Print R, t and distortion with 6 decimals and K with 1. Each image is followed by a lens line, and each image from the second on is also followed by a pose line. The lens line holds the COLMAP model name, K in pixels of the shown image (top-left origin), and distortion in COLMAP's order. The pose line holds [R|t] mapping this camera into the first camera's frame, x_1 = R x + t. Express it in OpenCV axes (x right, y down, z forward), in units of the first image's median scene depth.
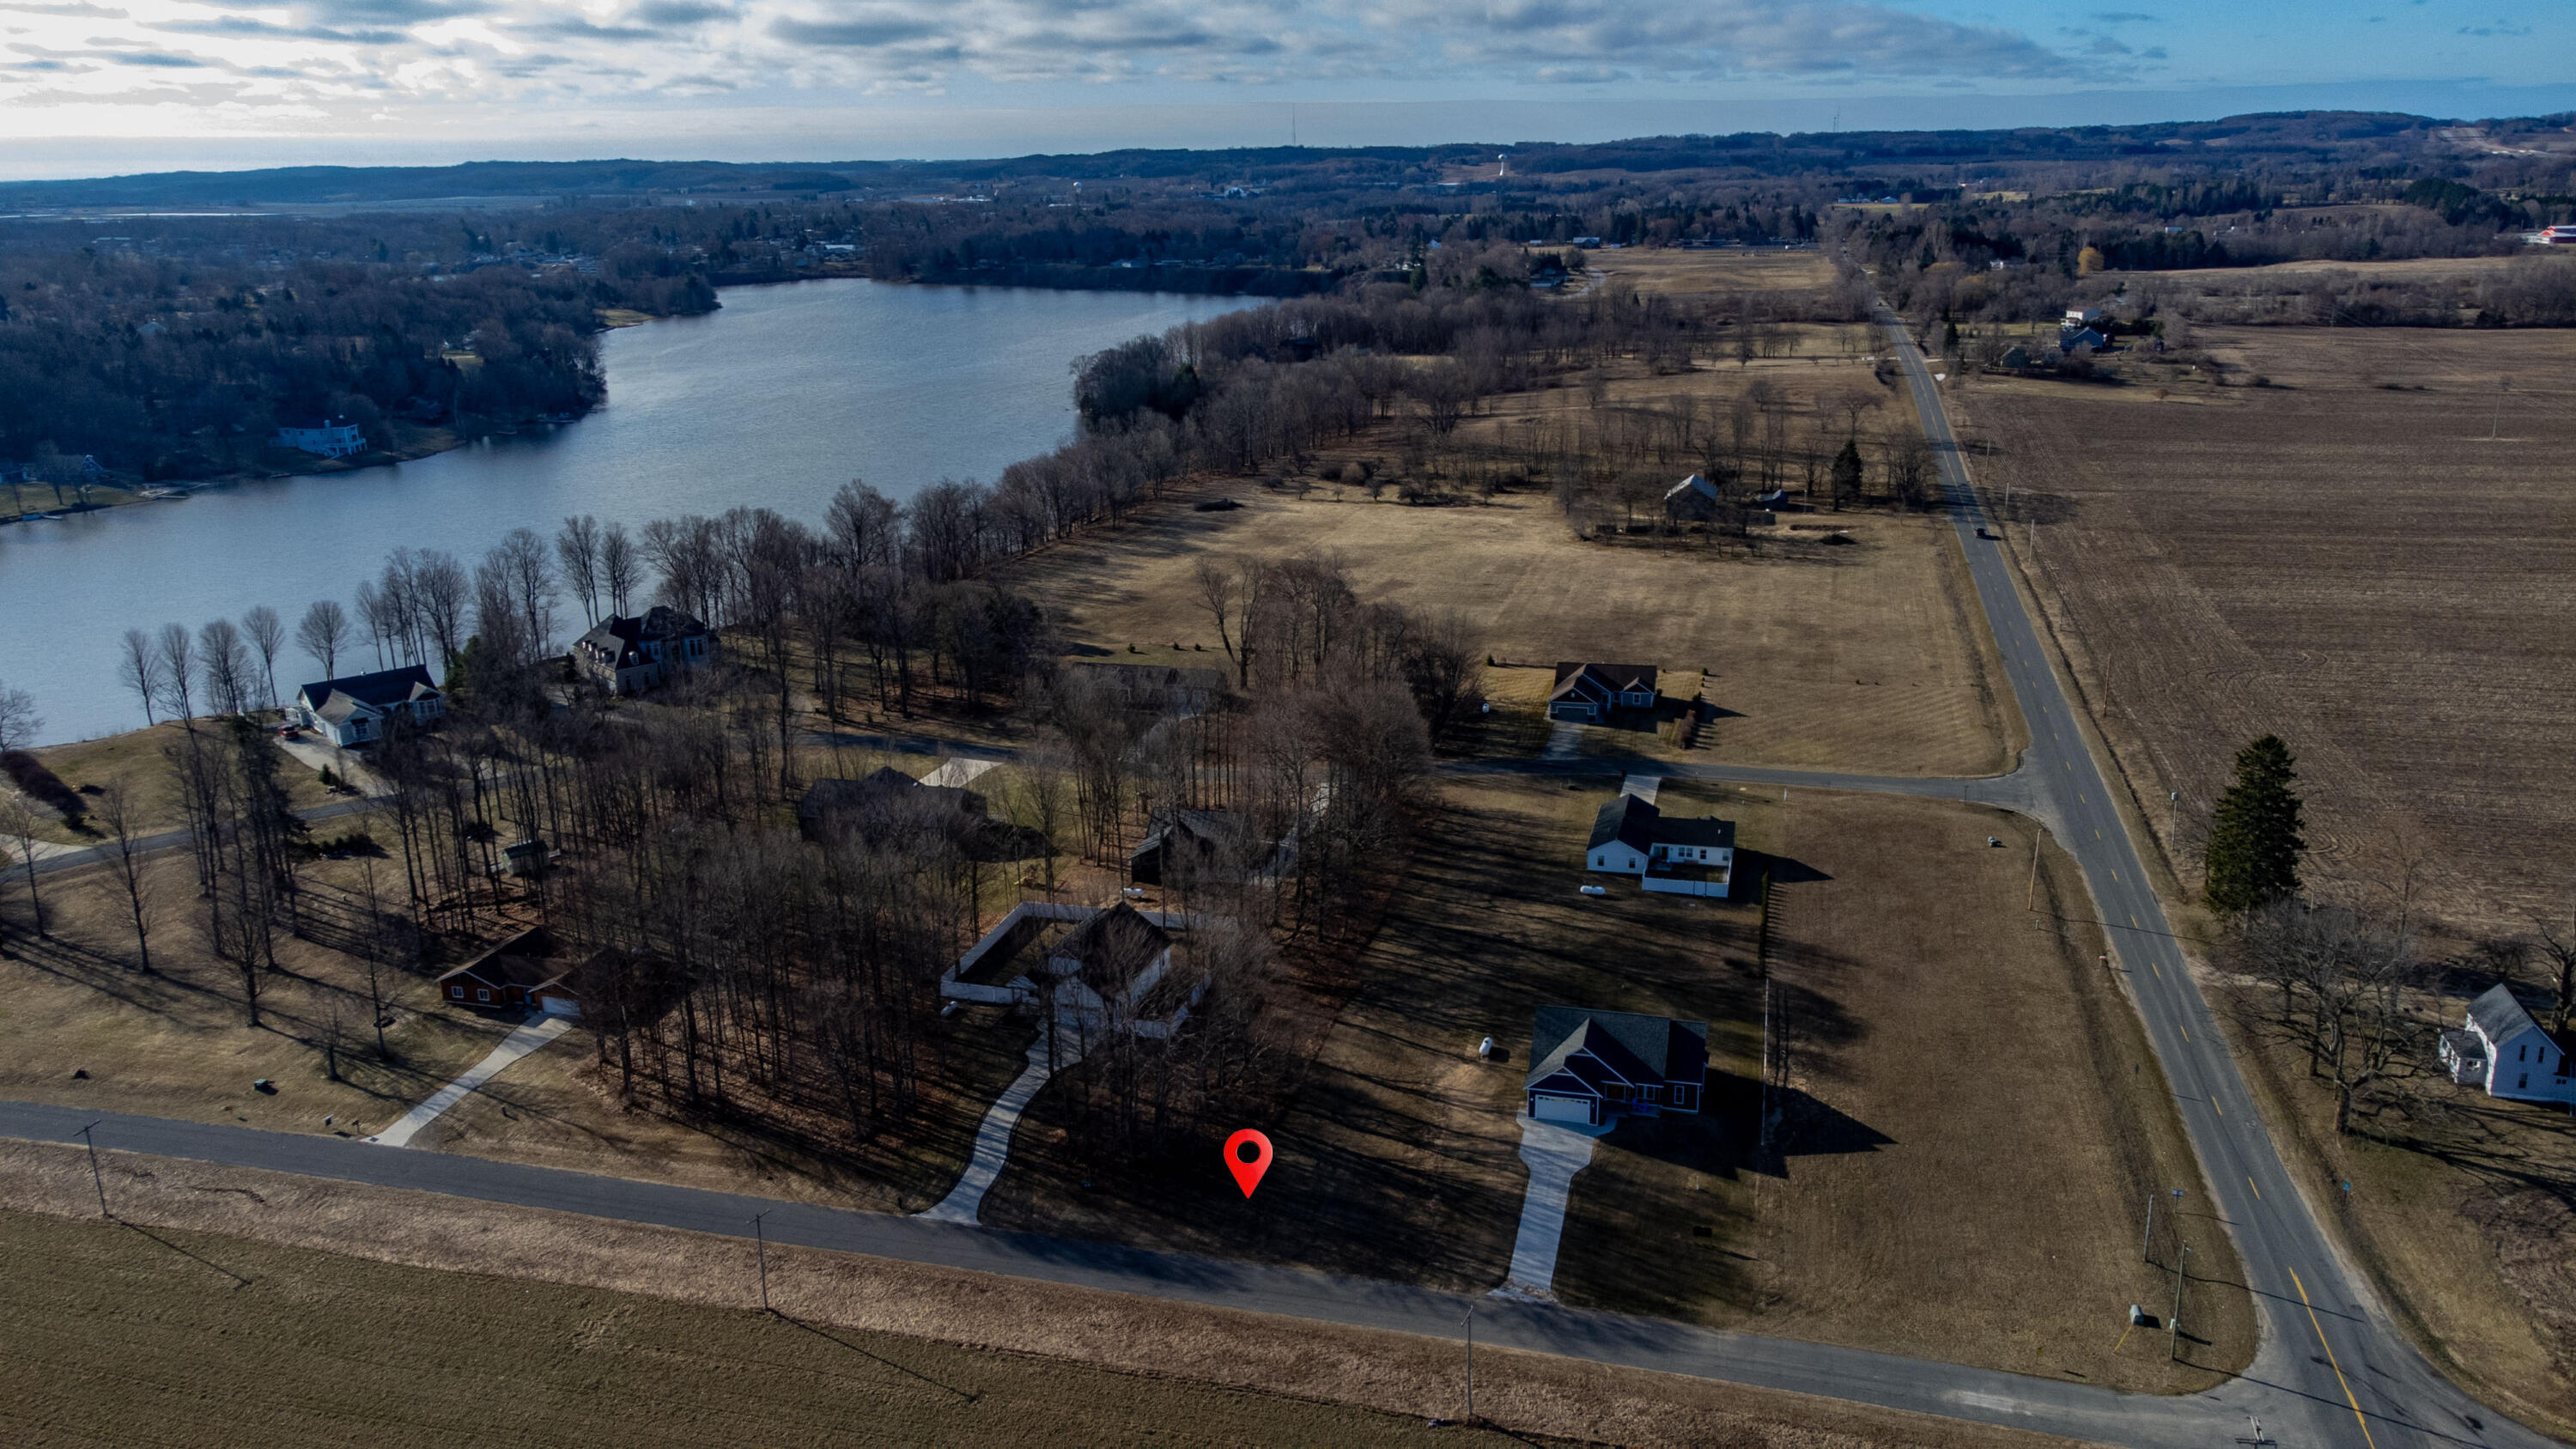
lens RADIAL K [[1943.0, 0, 1280.1], [0, 1943.0, 730.8], [0, 0, 1]] dist [0.014506, 0.061202]
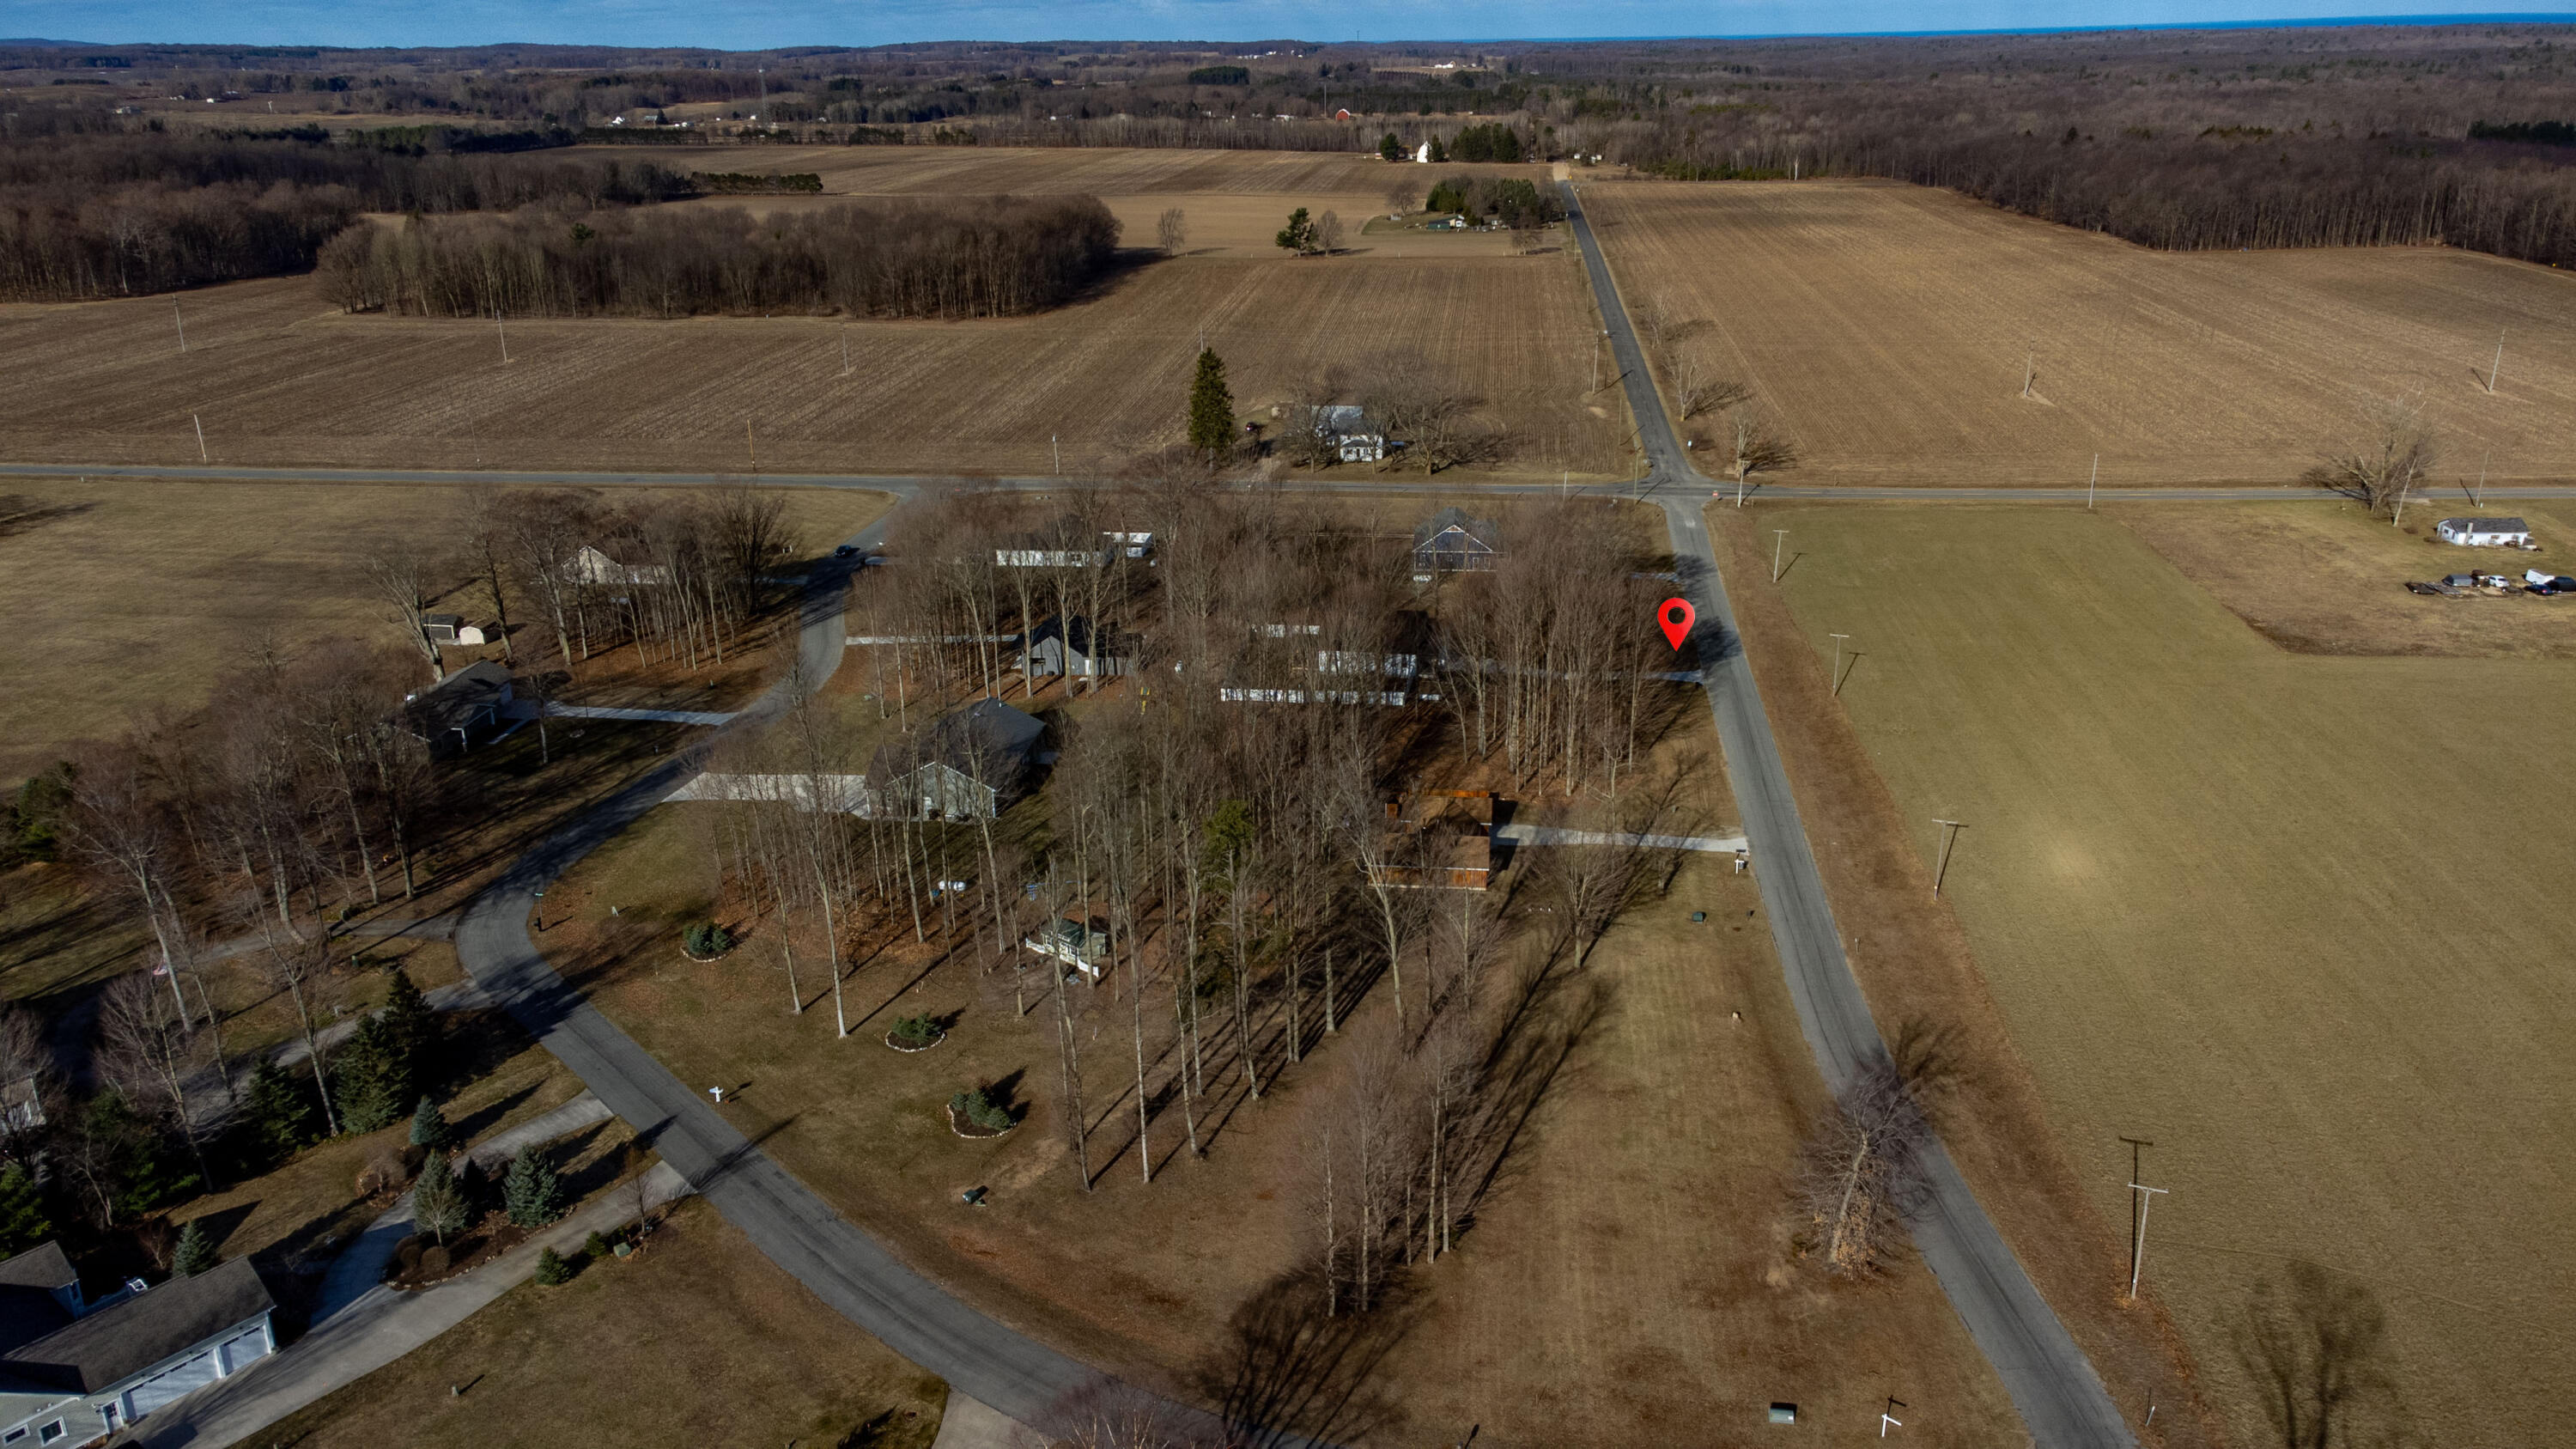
lens RADIAL K [[1943.0, 0, 1280.1], [0, 1943.0, 730.8], [0, 0, 1]] dist [0.014506, 0.061202]
pose [[-0.169983, -0.306082, 0.936707, -1.197521], [0.310675, 0.885422, 0.345701, -0.257003], [-0.935193, 0.349775, -0.055414, 1.089114]]
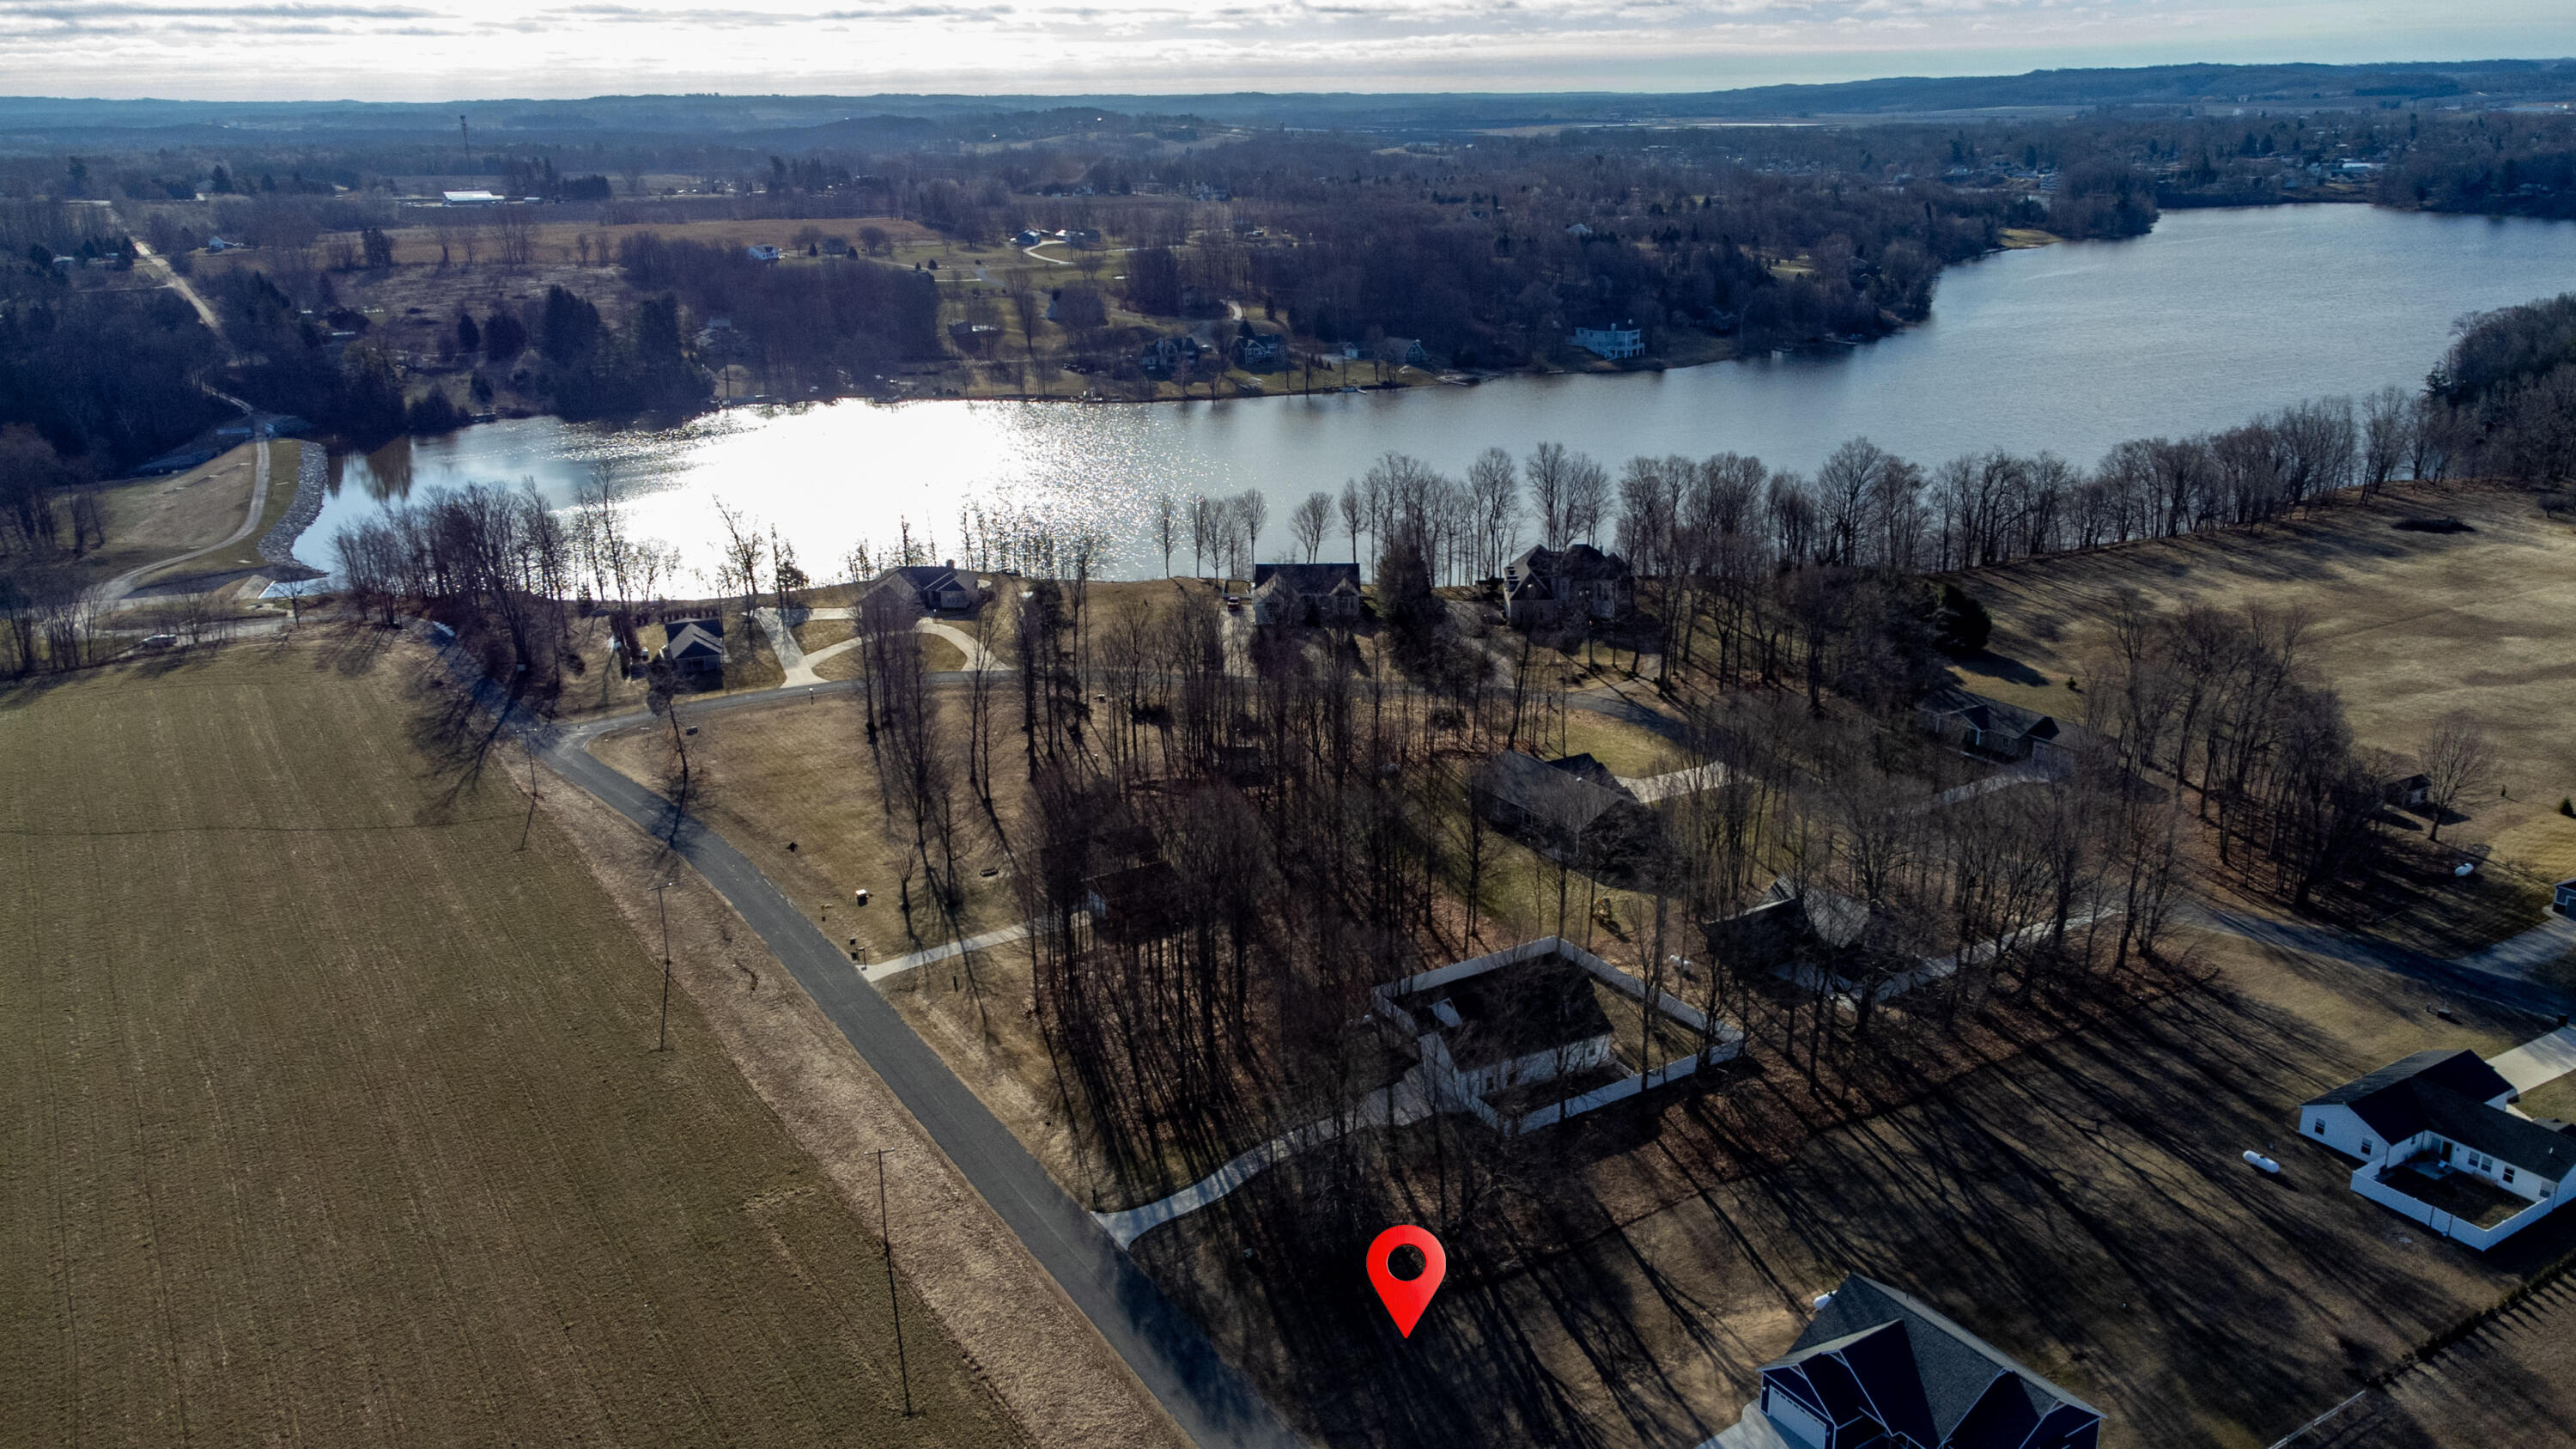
lens RADIAL K [[1943.0, 0, 1280.1], [0, 1943.0, 730.8], [0, 0, 1]] dist [0.014506, 0.061202]
pose [[0.728962, 0.221118, -0.647859, 0.349311], [-0.193238, 0.974374, 0.115132, -0.085797], [0.656714, 0.041264, 0.753010, 0.260837]]
